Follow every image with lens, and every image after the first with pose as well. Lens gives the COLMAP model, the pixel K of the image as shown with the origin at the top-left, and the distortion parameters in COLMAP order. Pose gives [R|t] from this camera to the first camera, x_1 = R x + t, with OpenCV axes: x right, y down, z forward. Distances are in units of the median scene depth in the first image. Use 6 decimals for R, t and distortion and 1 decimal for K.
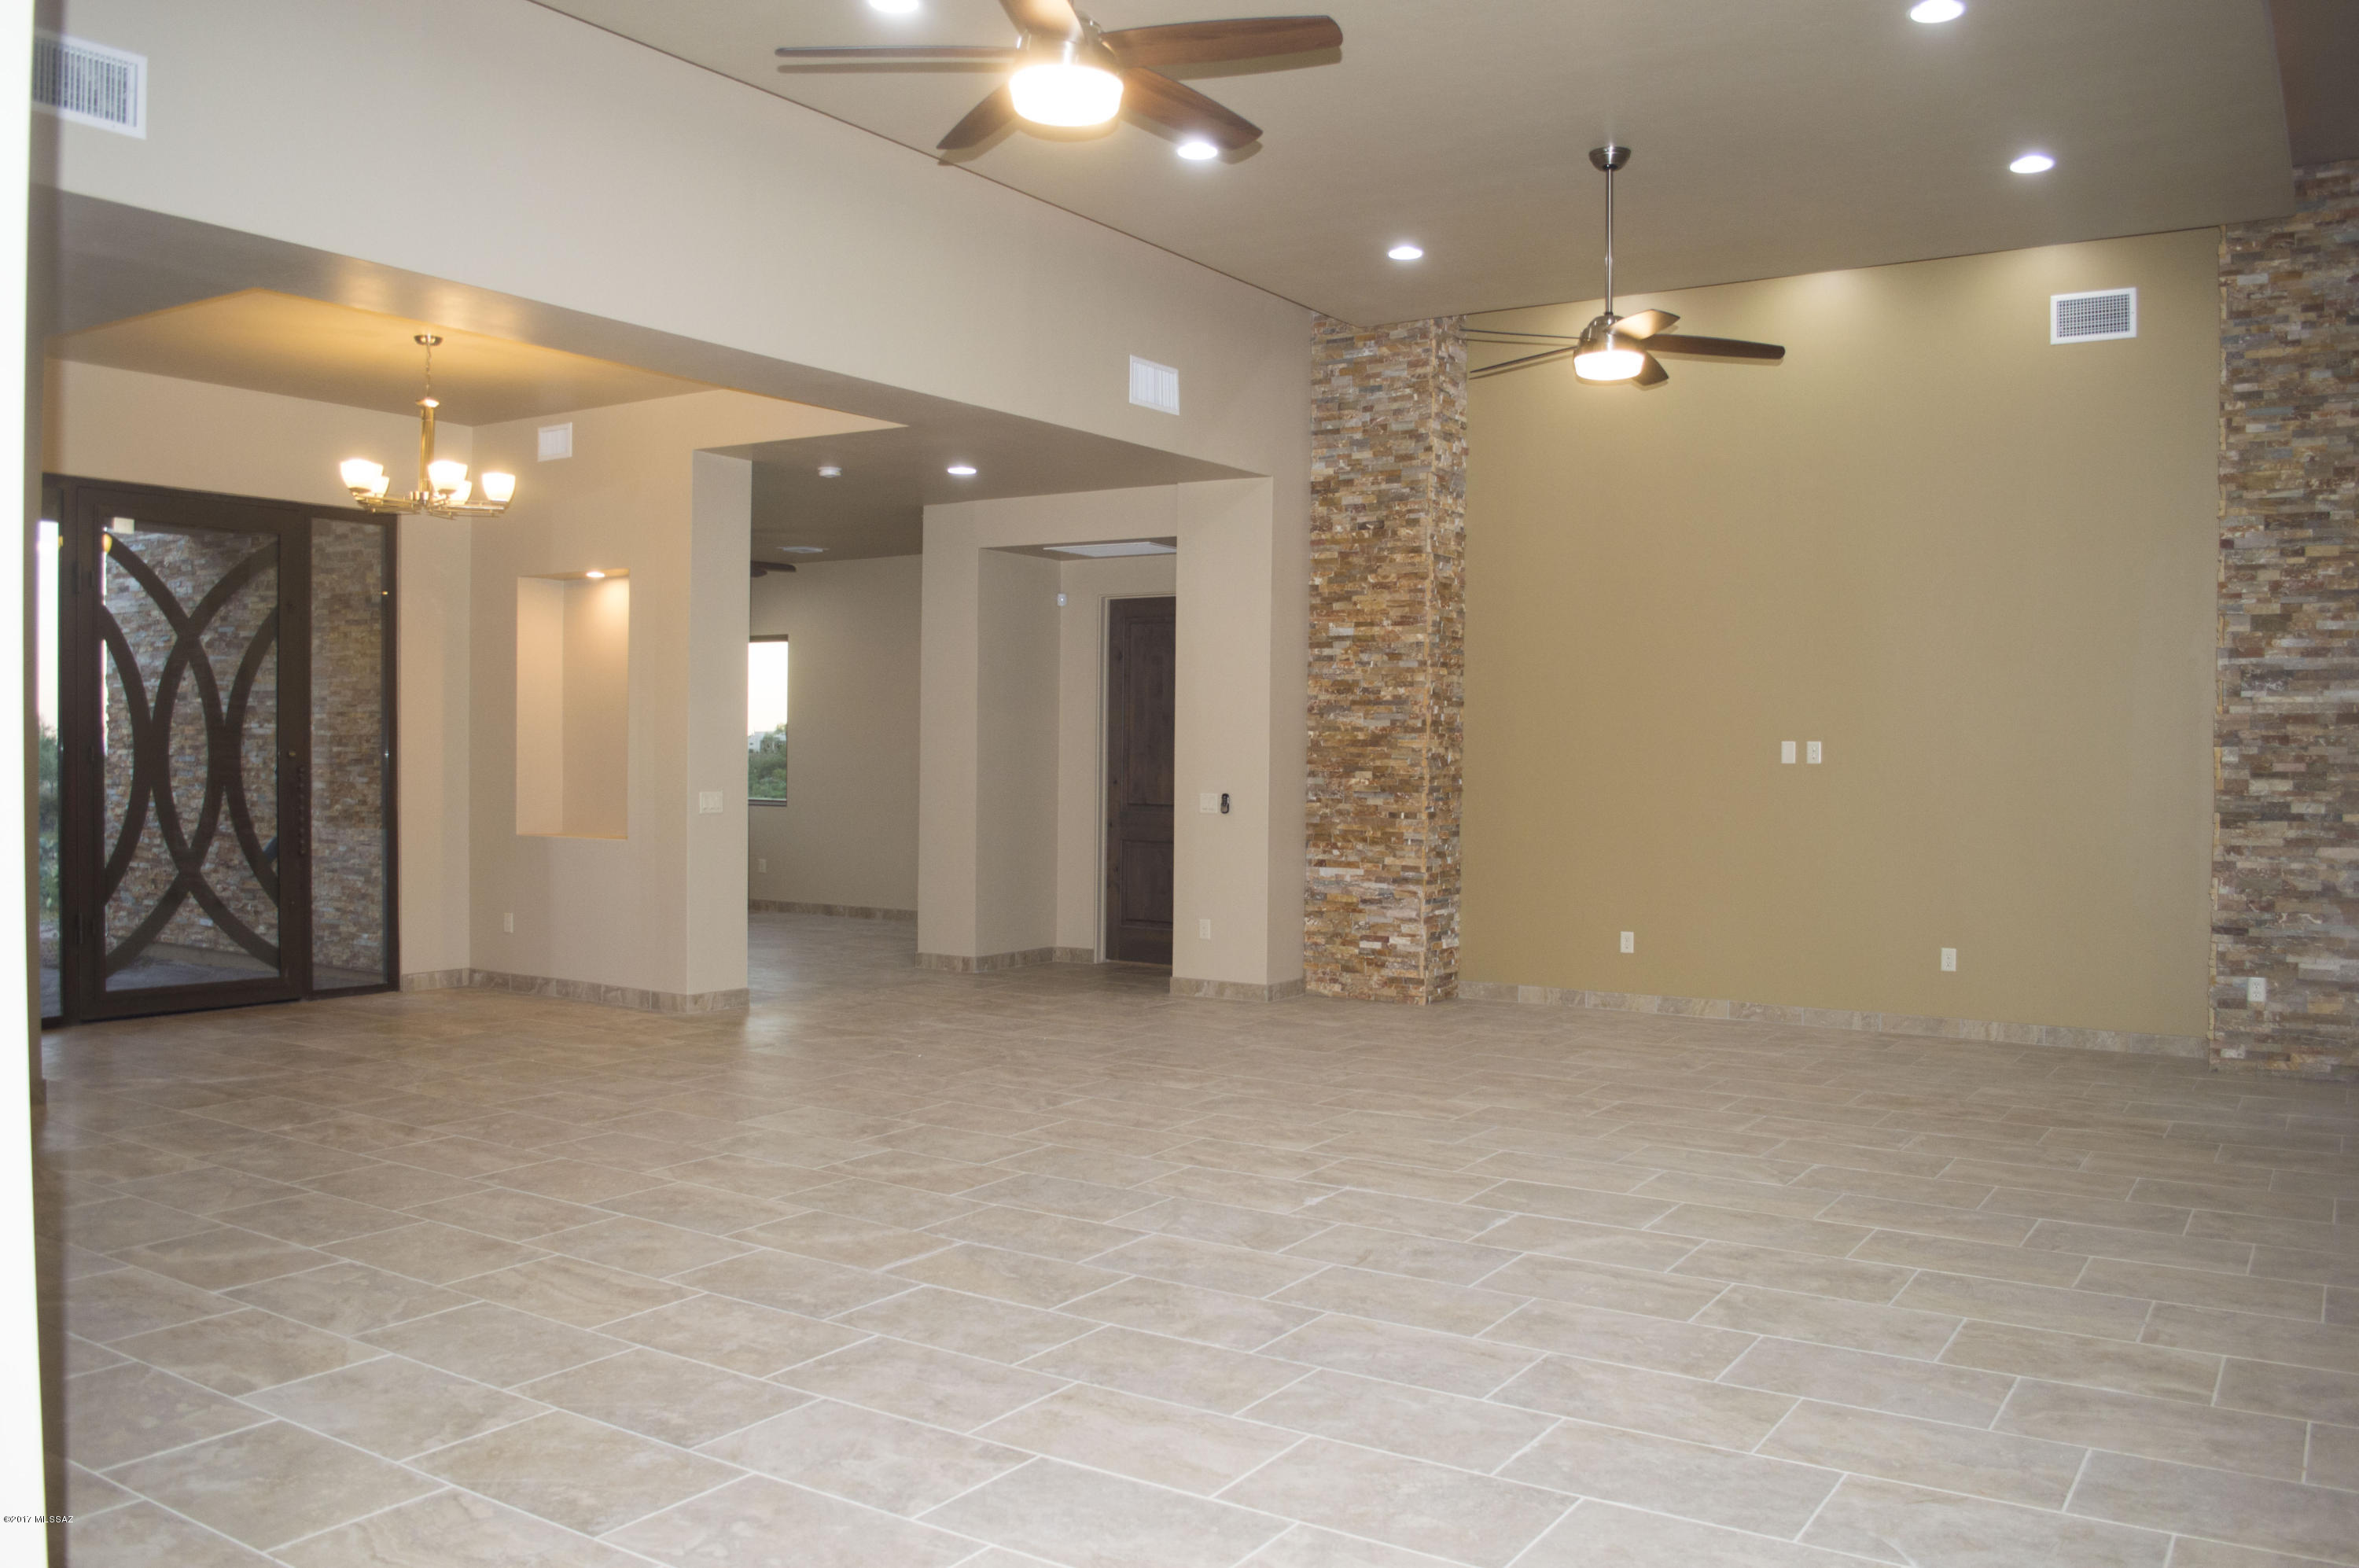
lens RADIAL K [[1888.7, 0, 1179.5], [0, 1888.7, 784.0], [0, 0, 1]] dist [-0.081945, 0.012531]
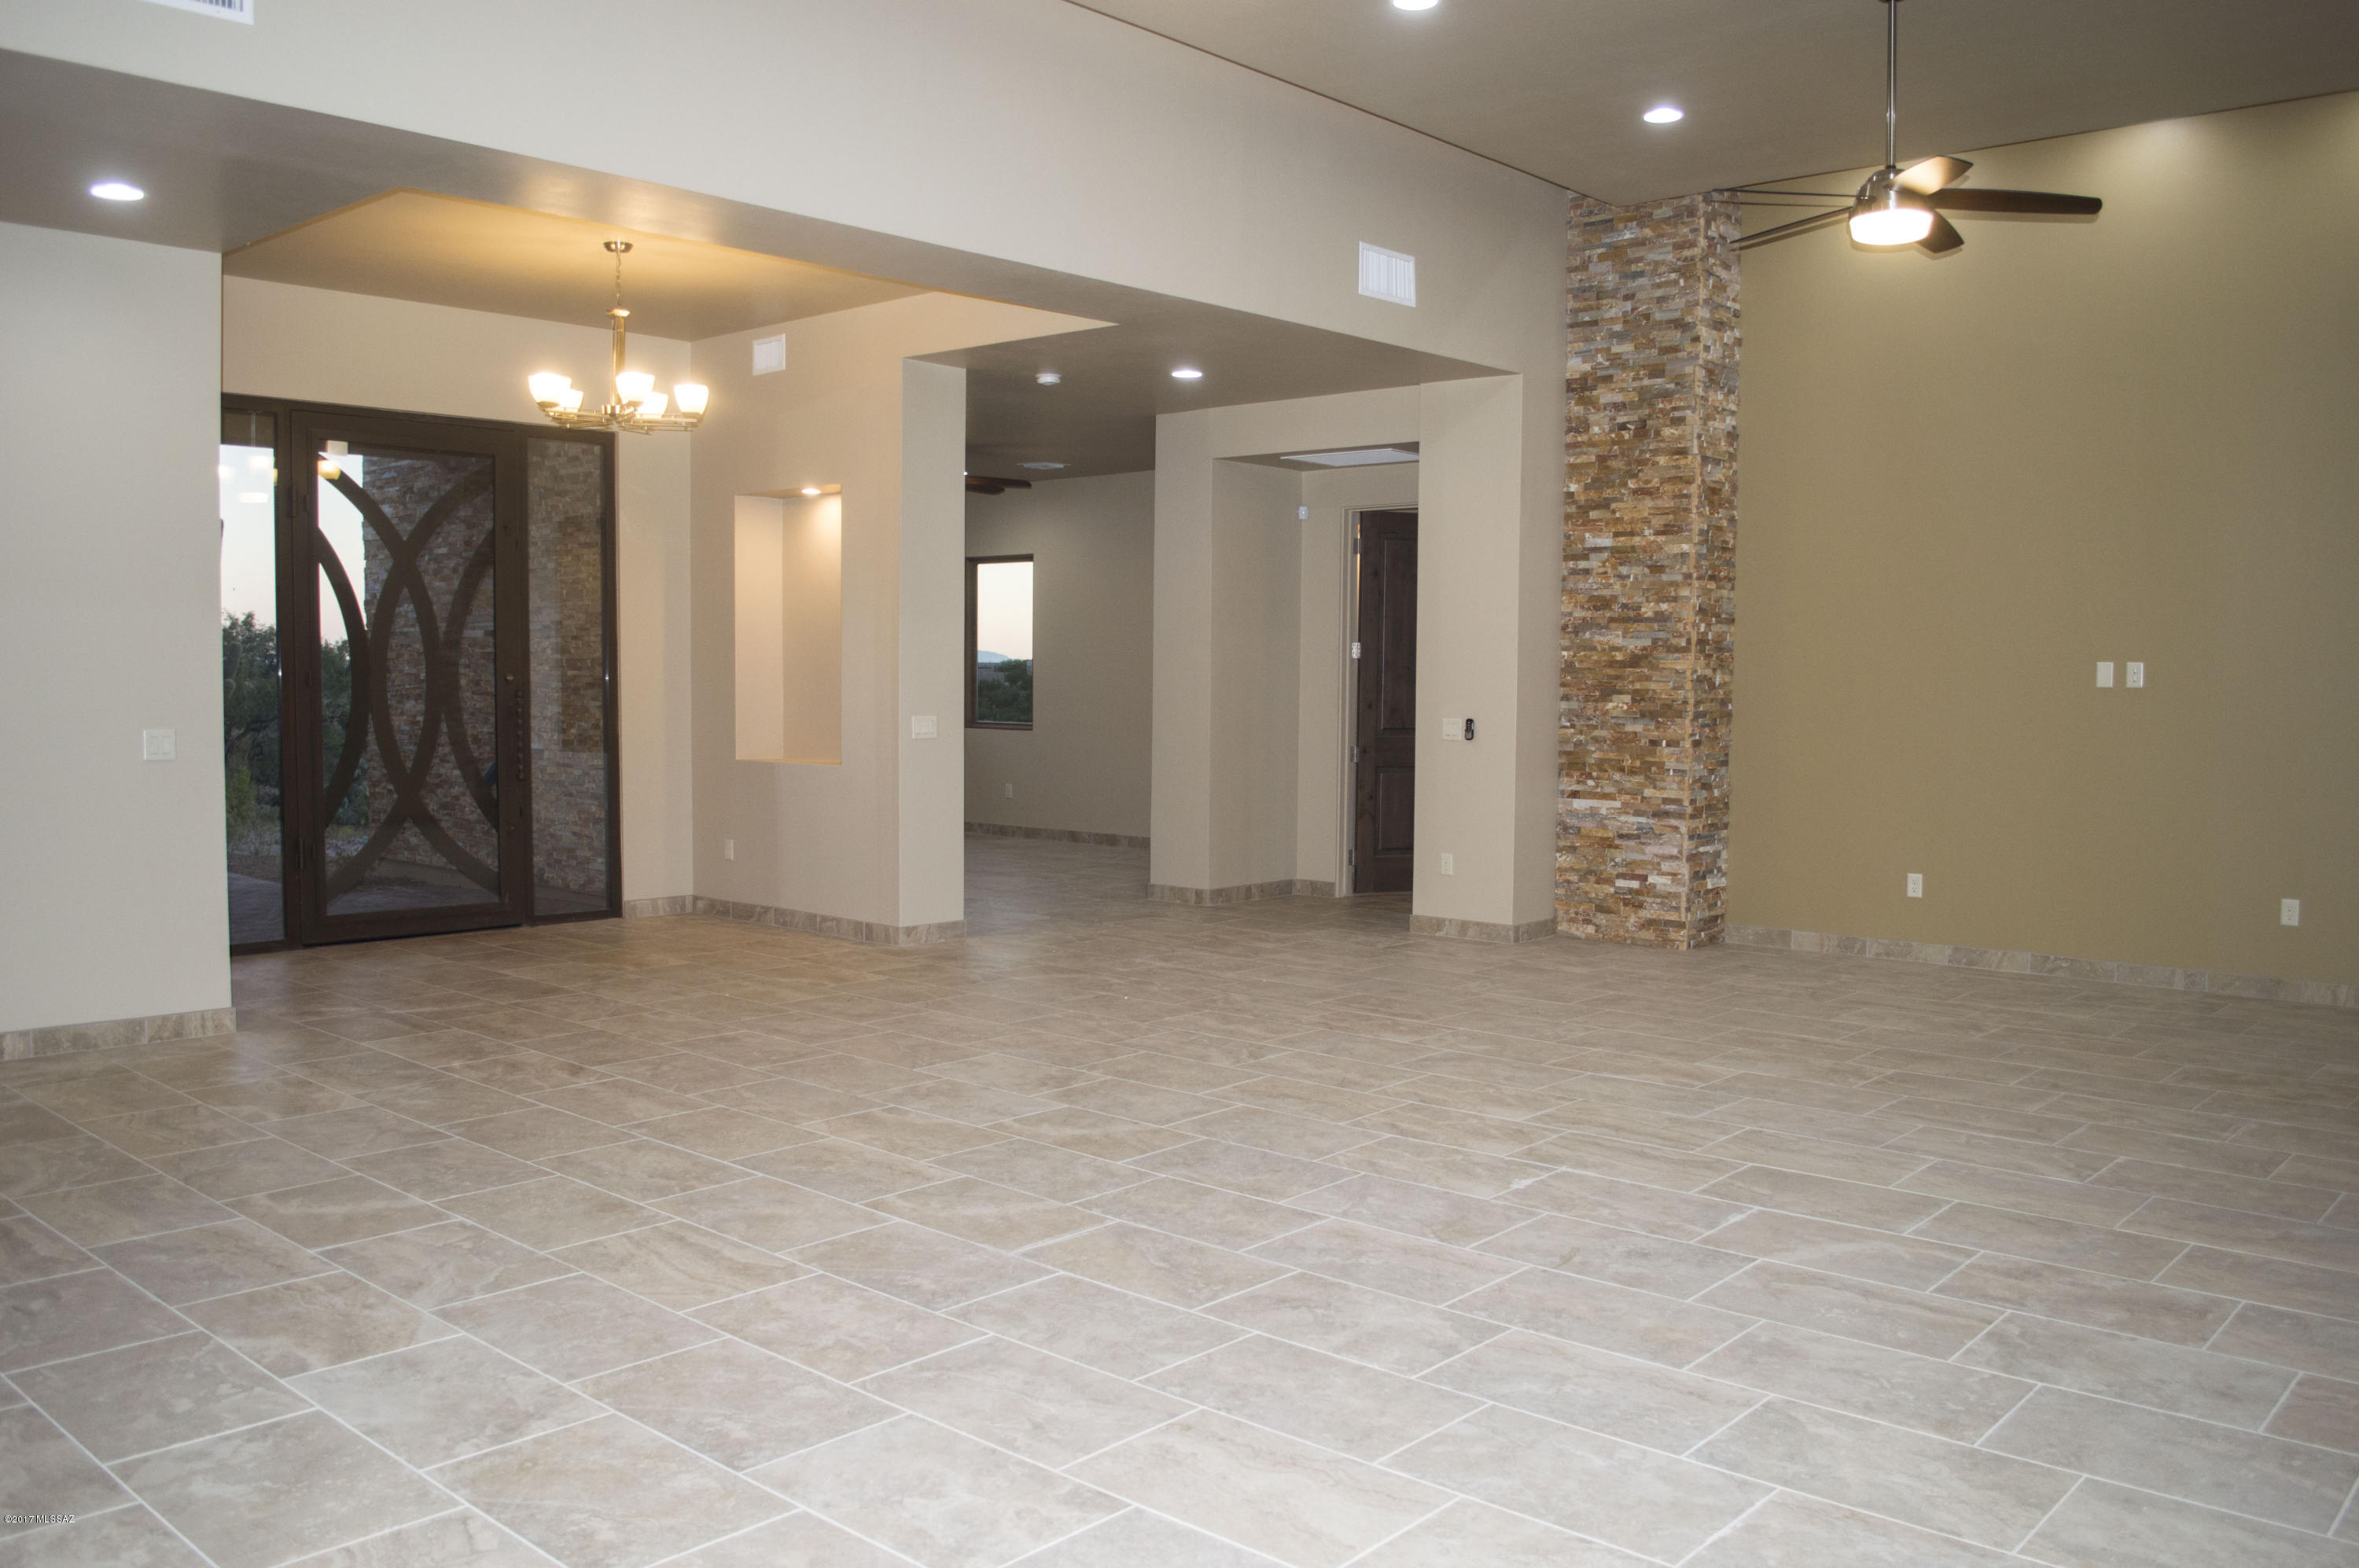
lens RADIAL K [[1888.7, 0, 1179.5], [0, 1888.7, 784.0], [0, 0, 1]] dist [-0.081945, 0.012531]
pose [[0.988233, 0.006993, -0.152795, 0.042930], [-0.000738, 0.999161, 0.040958, -0.001147], [0.152953, -0.040363, 0.987409, 0.107389]]
